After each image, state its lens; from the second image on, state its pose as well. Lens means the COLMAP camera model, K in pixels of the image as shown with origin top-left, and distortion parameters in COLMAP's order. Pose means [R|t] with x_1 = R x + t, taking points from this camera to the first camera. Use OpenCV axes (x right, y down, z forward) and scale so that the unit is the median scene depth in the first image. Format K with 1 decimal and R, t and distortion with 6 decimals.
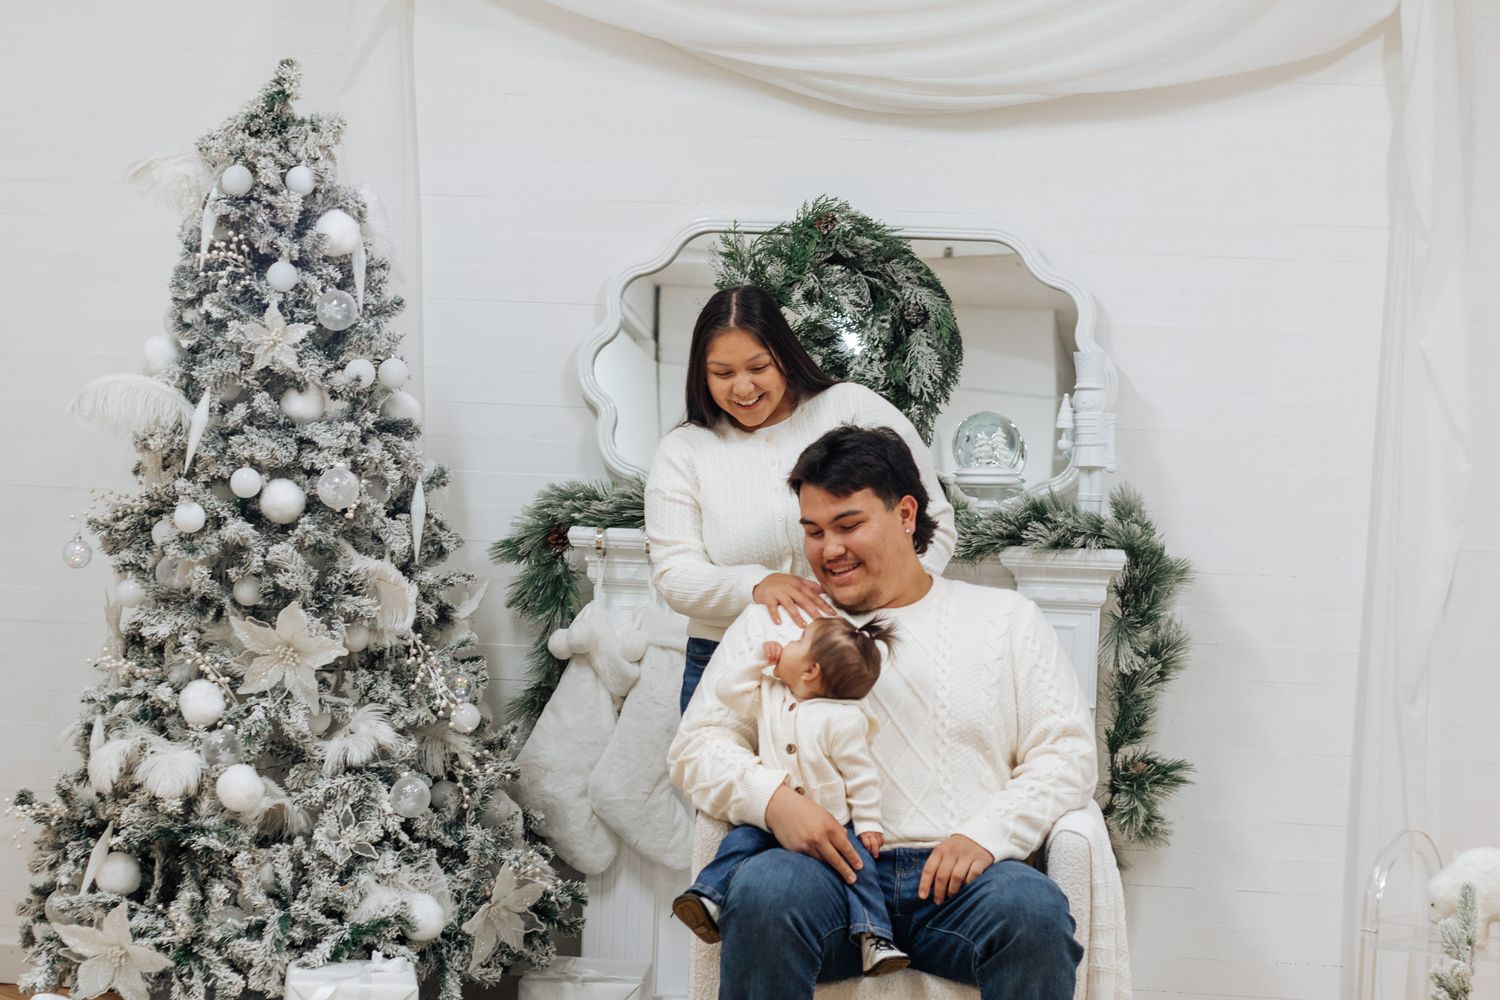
lens RADIAL K [[3510.0, 0, 750.0], [0, 3510.0, 500.0], [0, 0, 1]] dist [0.021662, -0.003791]
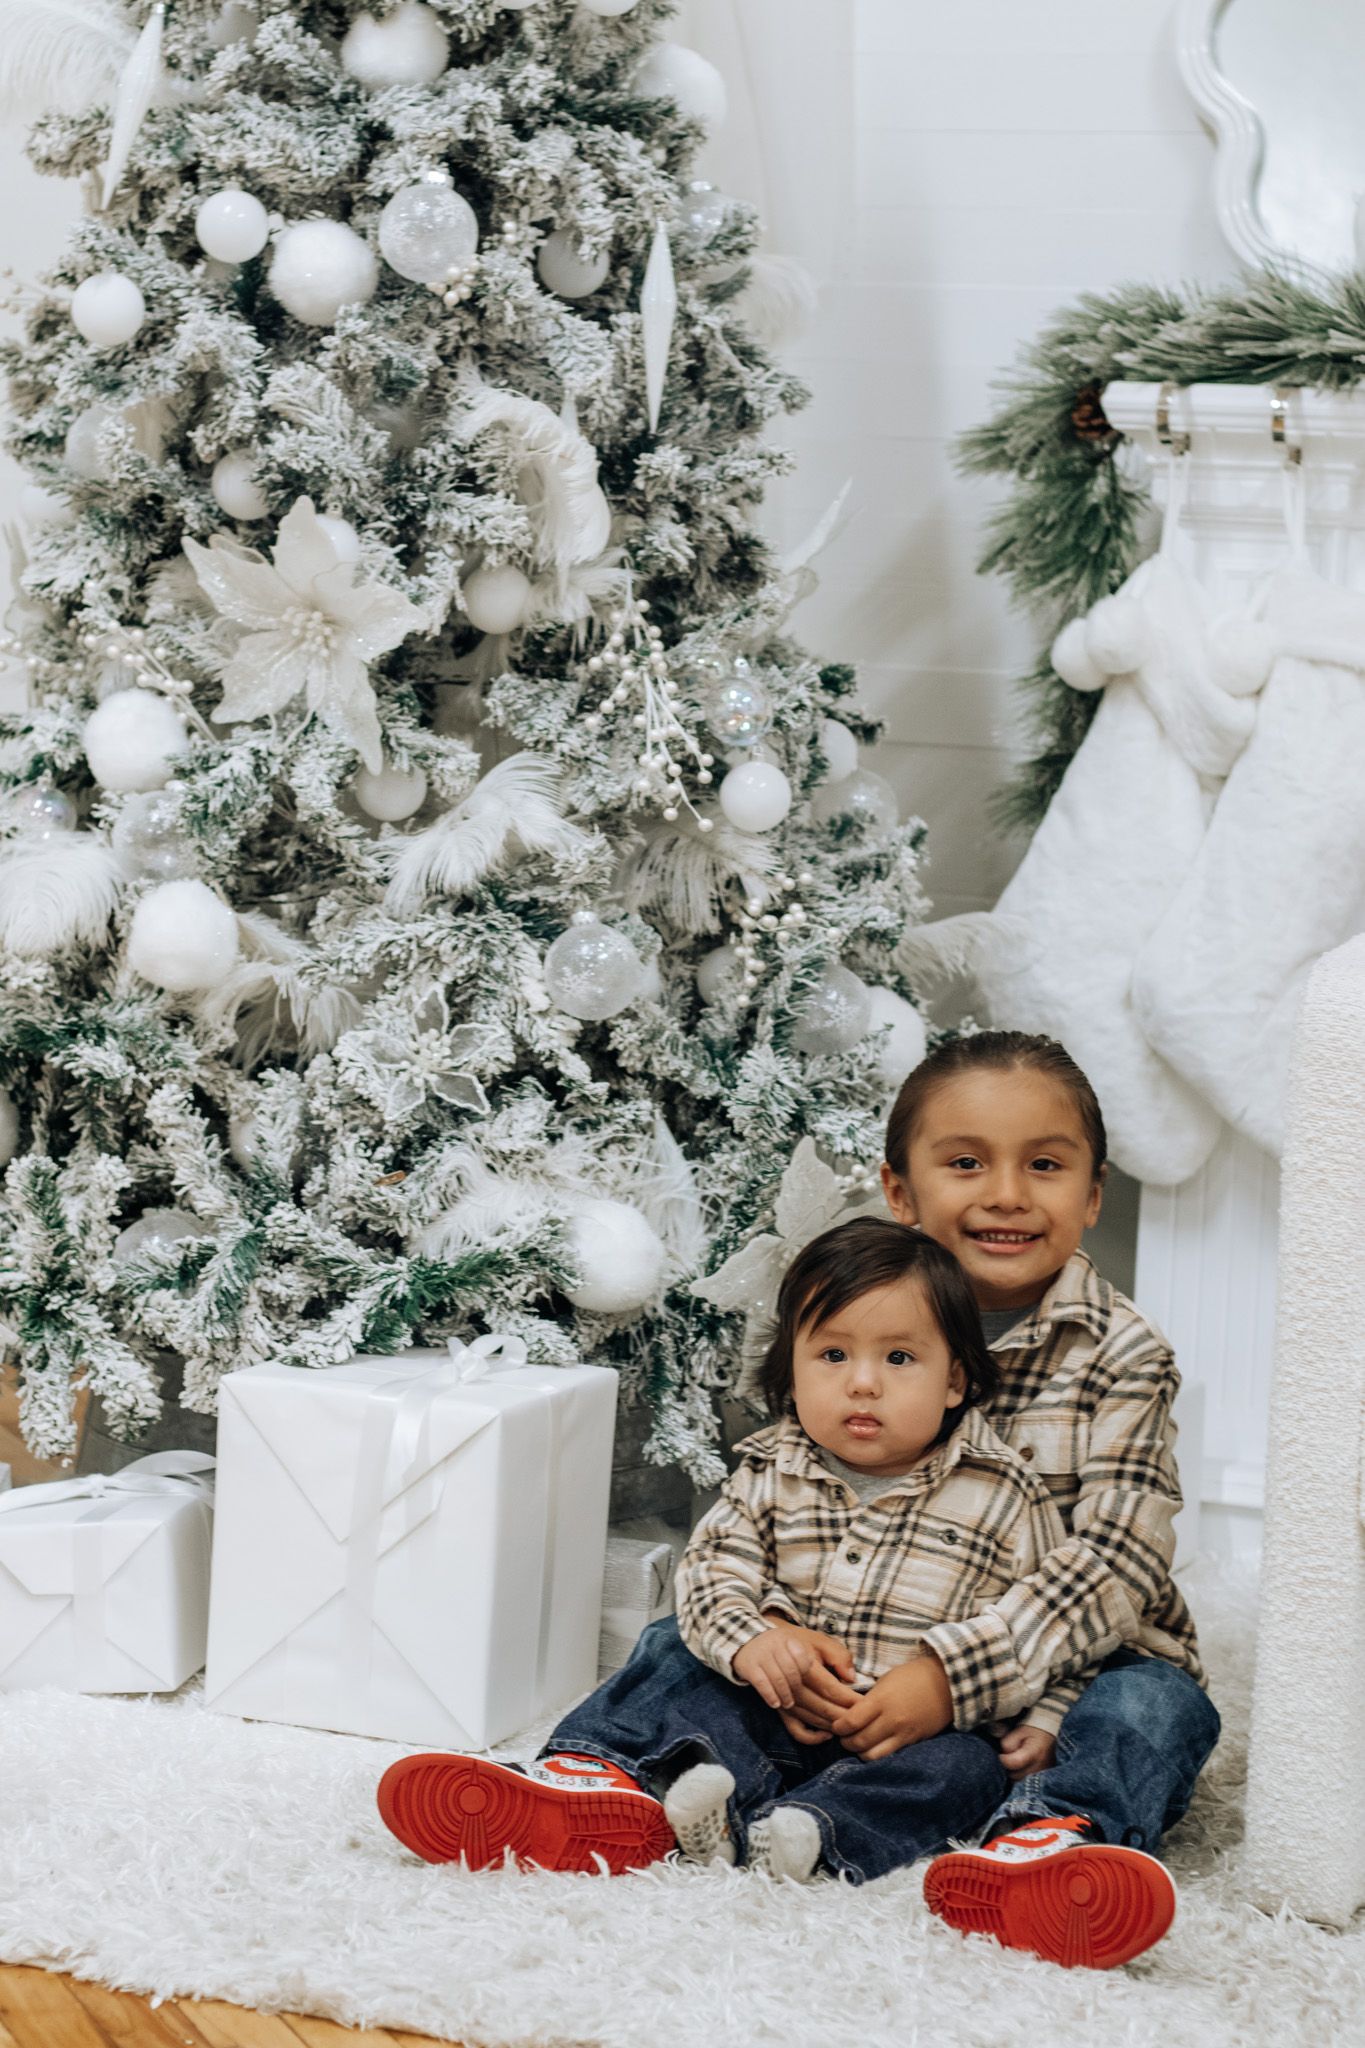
lens RADIAL K [[4792.3, 0, 682.5], [0, 4792.3, 1024.0], [0, 0, 1]] dist [0.021662, -0.003791]
pose [[0.951973, 0.031965, -0.304510, 0.087073], [-0.011969, 0.997660, 0.067310, 0.050618], [0.305949, -0.060432, 0.950128, 0.445399]]
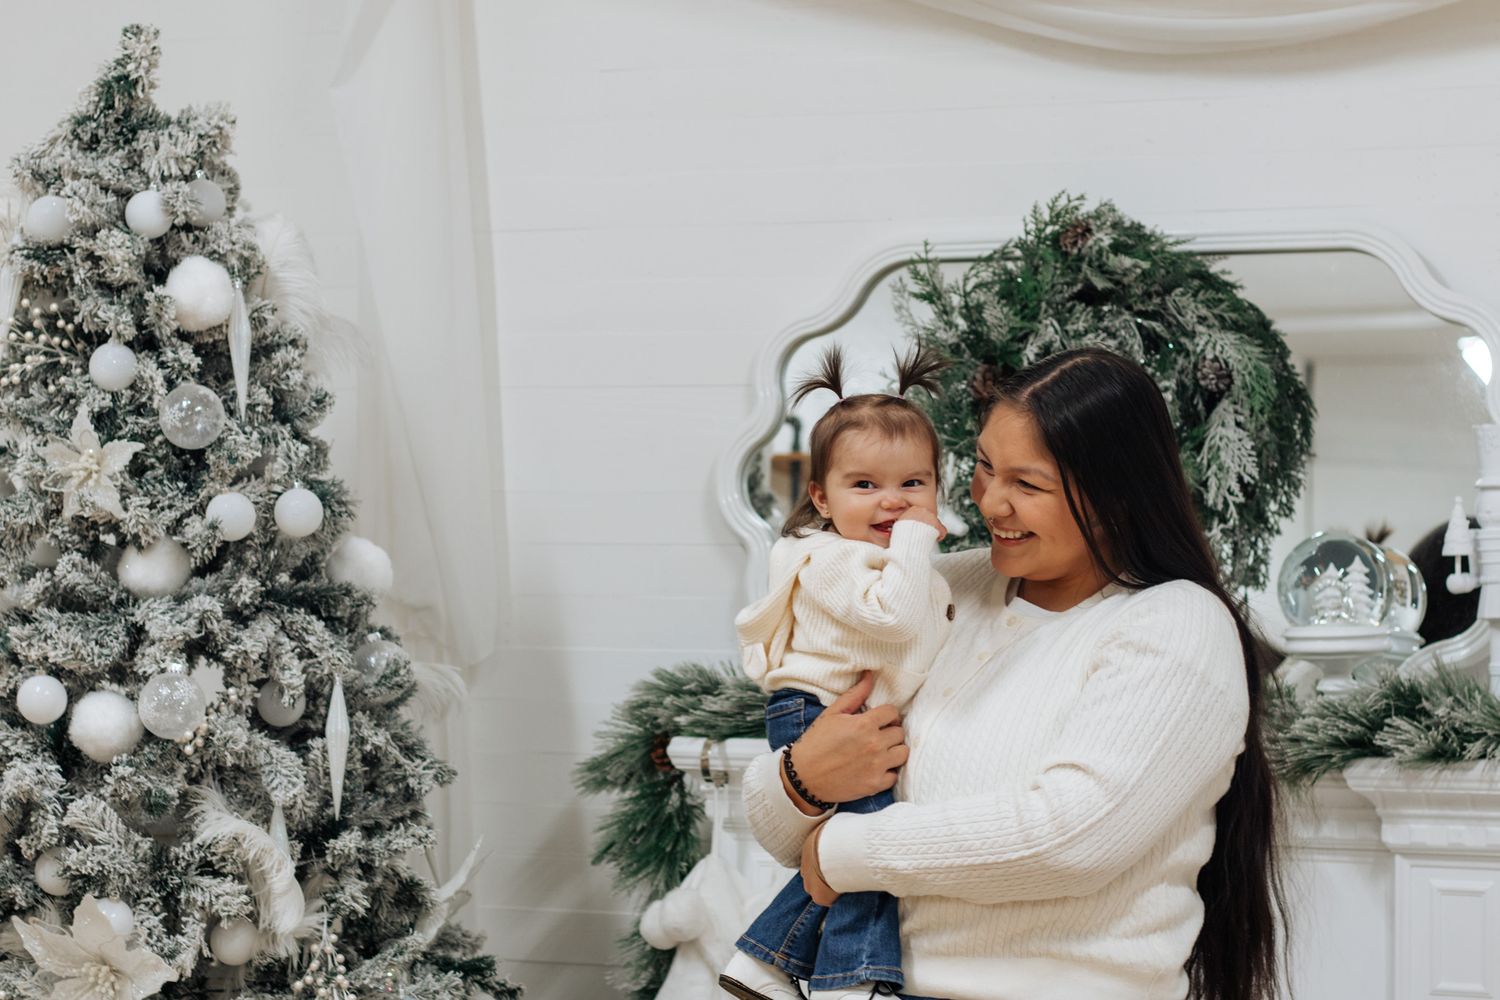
lens RADIAL K [[3510.0, 0, 750.0], [0, 3510.0, 500.0], [0, 0, 1]] dist [0.021662, -0.003791]
pose [[0.962701, -0.039267, -0.267701, 0.142882], [0.032922, 0.999061, -0.028151, -0.018171], [0.268556, 0.018288, 0.963091, 0.420490]]
